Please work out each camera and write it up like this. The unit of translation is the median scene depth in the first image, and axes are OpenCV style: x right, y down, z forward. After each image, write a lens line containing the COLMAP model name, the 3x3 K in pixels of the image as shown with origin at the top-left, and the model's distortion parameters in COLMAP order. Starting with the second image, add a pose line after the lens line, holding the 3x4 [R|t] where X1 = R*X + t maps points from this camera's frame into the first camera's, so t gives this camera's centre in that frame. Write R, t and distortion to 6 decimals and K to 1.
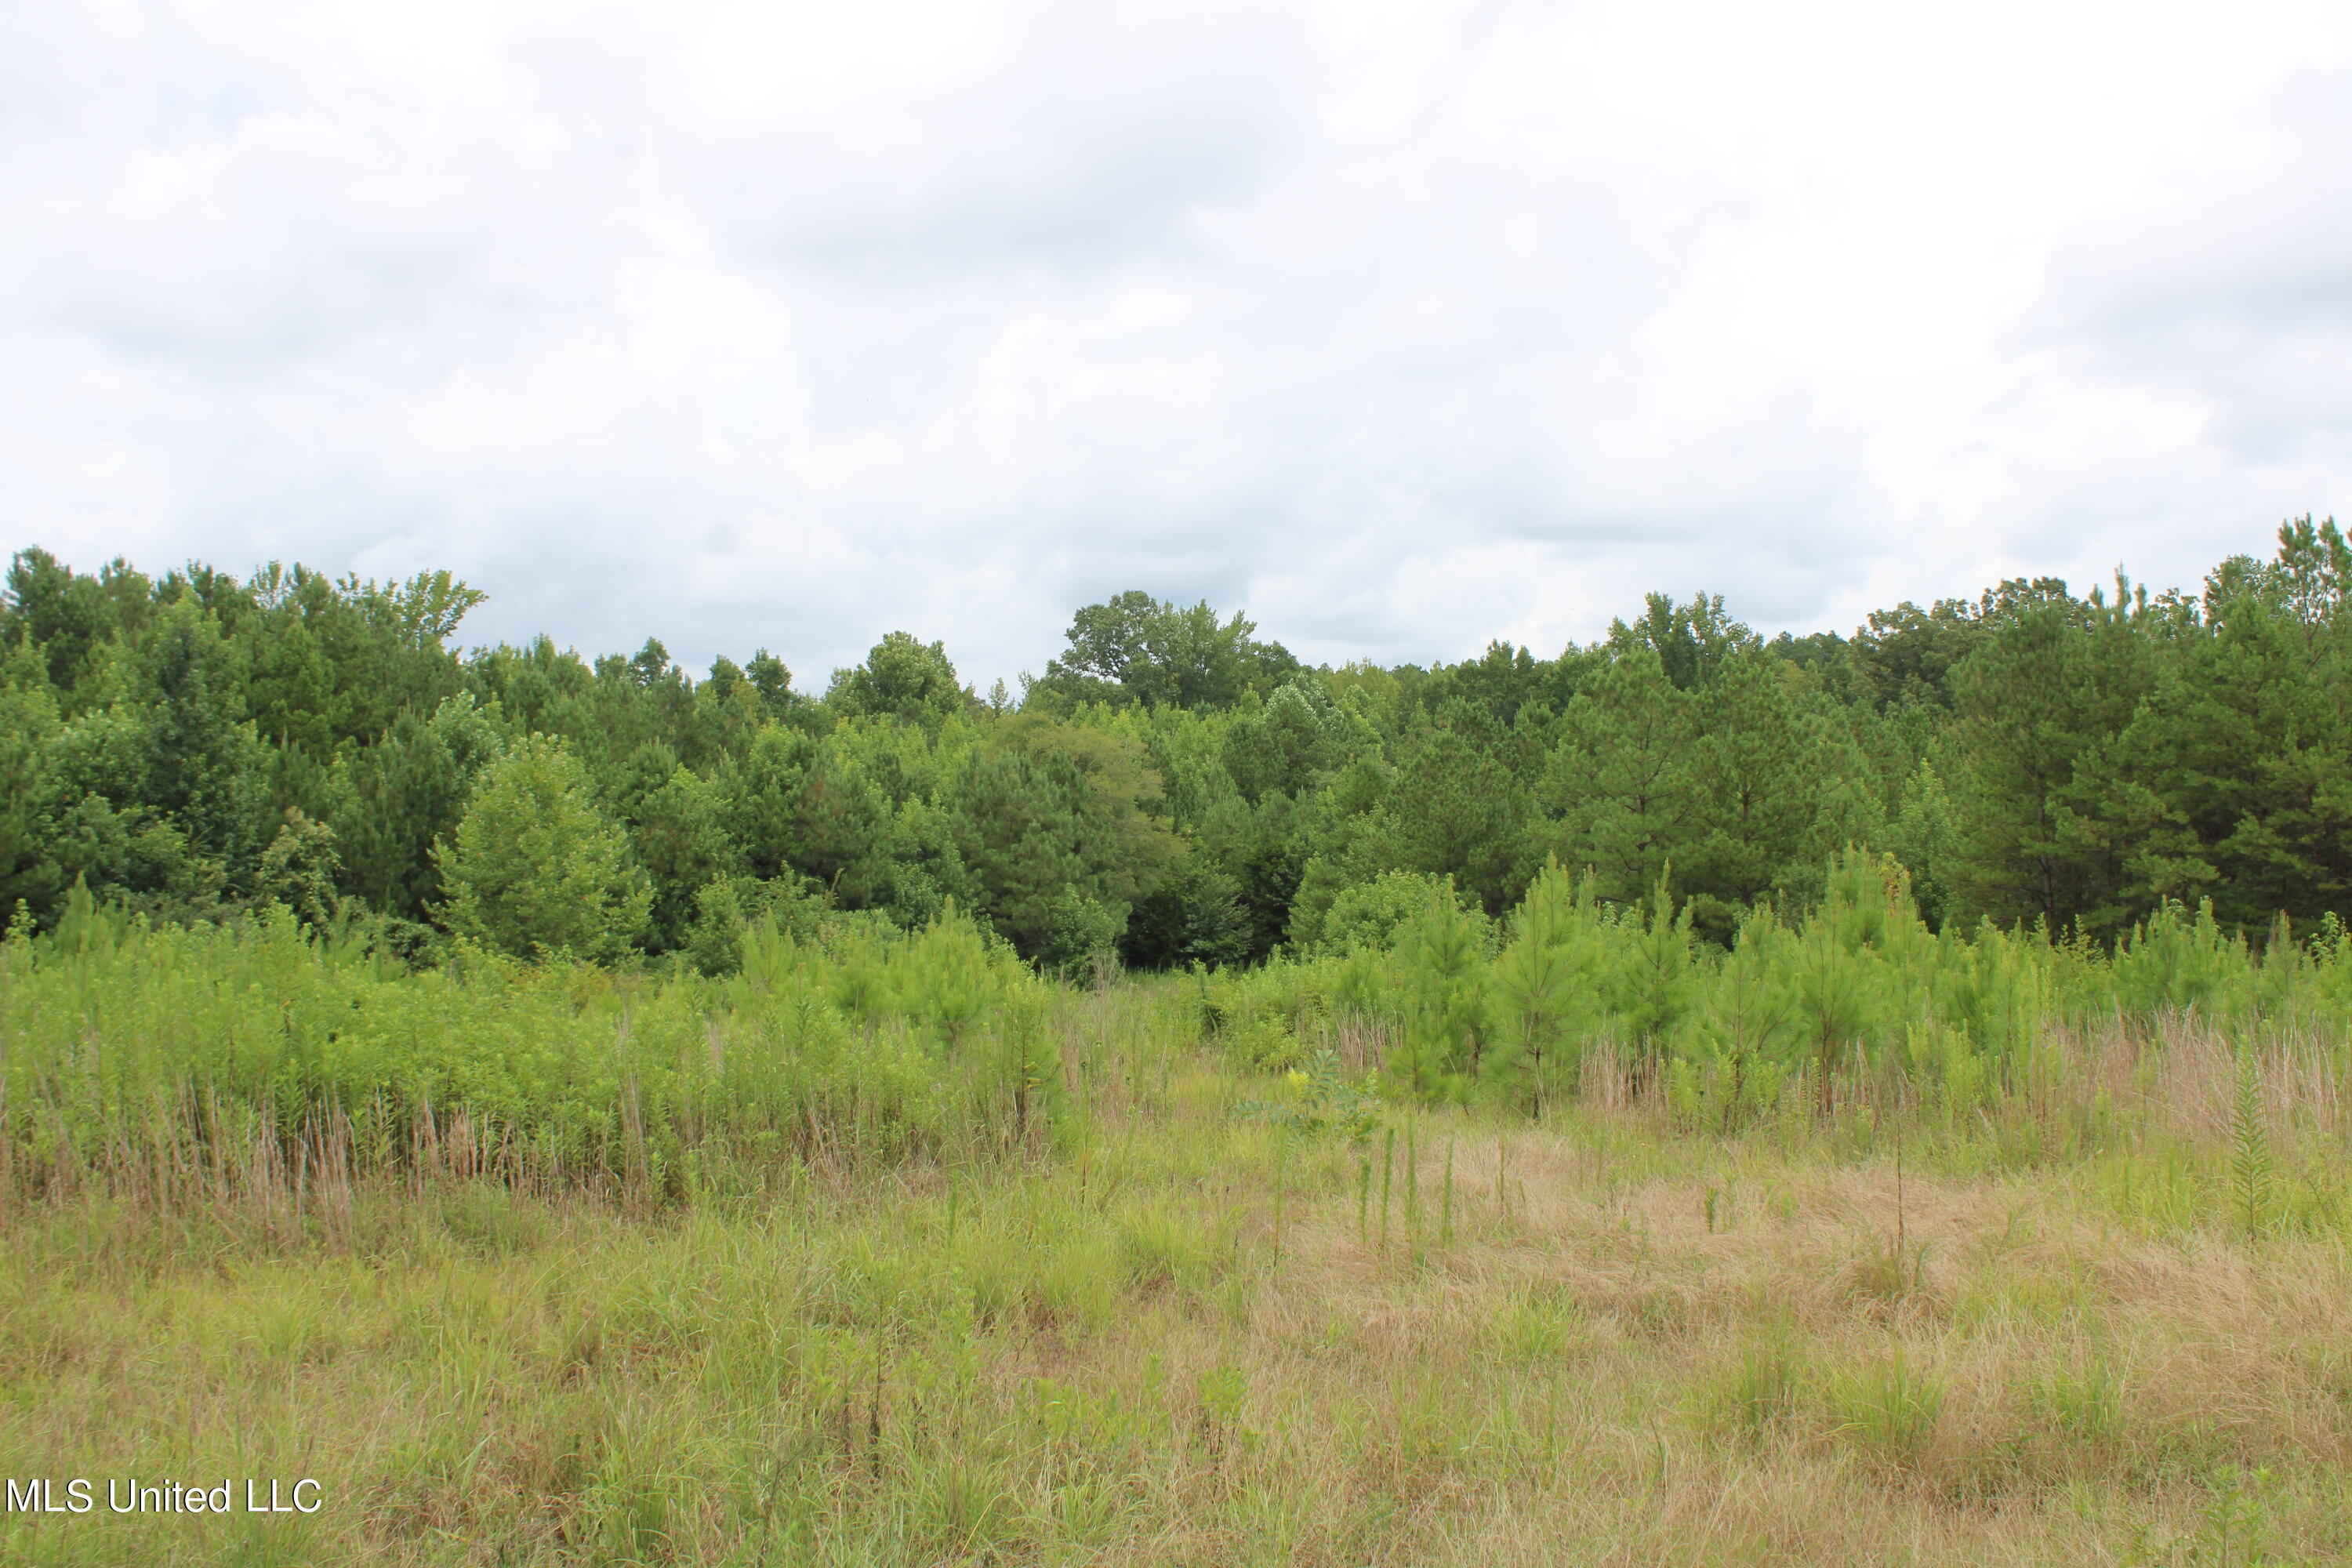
lens RADIAL K [[2834.1, 0, 1173.8], [0, 2834.1, 782.2], [0, 0, 1]] dist [-0.029560, 0.000000]
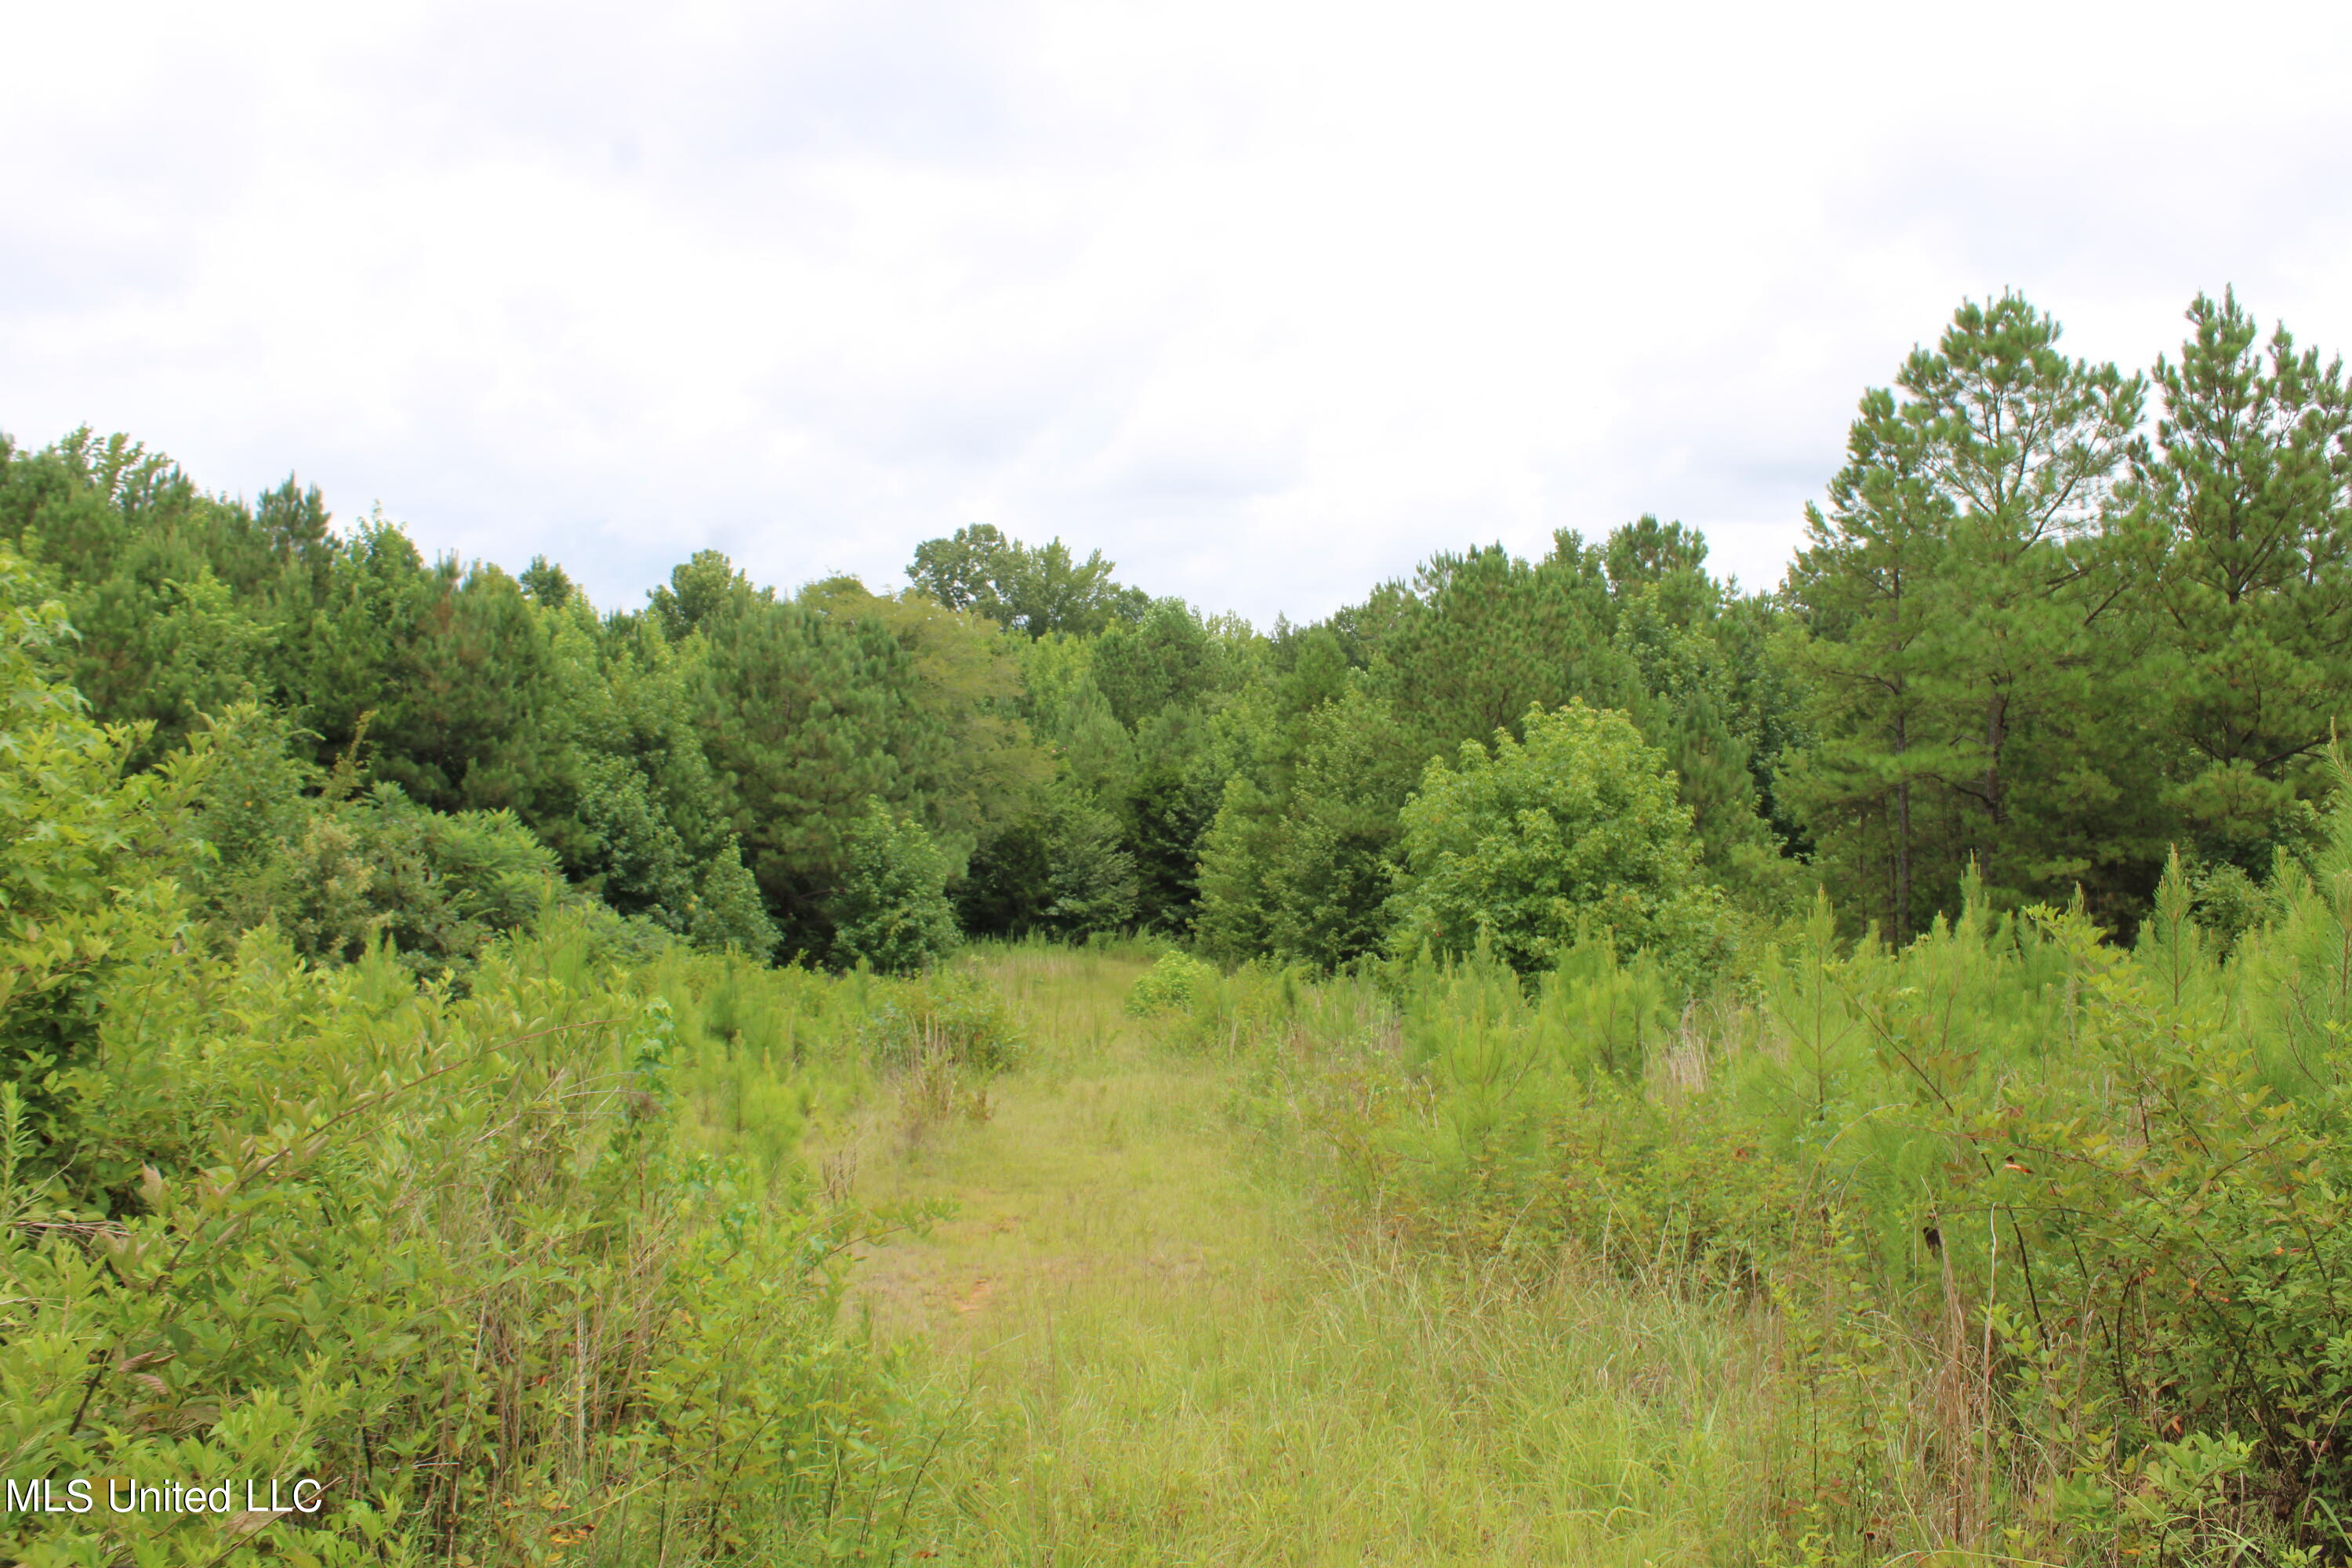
lens RADIAL K [[2425.8, 0, 1181.4], [0, 2425.8, 784.7], [0, 0, 1]] dist [-0.124741, 0.000000]
pose [[0.997477, 0.011624, 0.070037, -0.005532], [-0.011546, 0.999932, -0.001519, 0.026612], [-0.070050, 0.000706, 0.997543, 0.368376]]
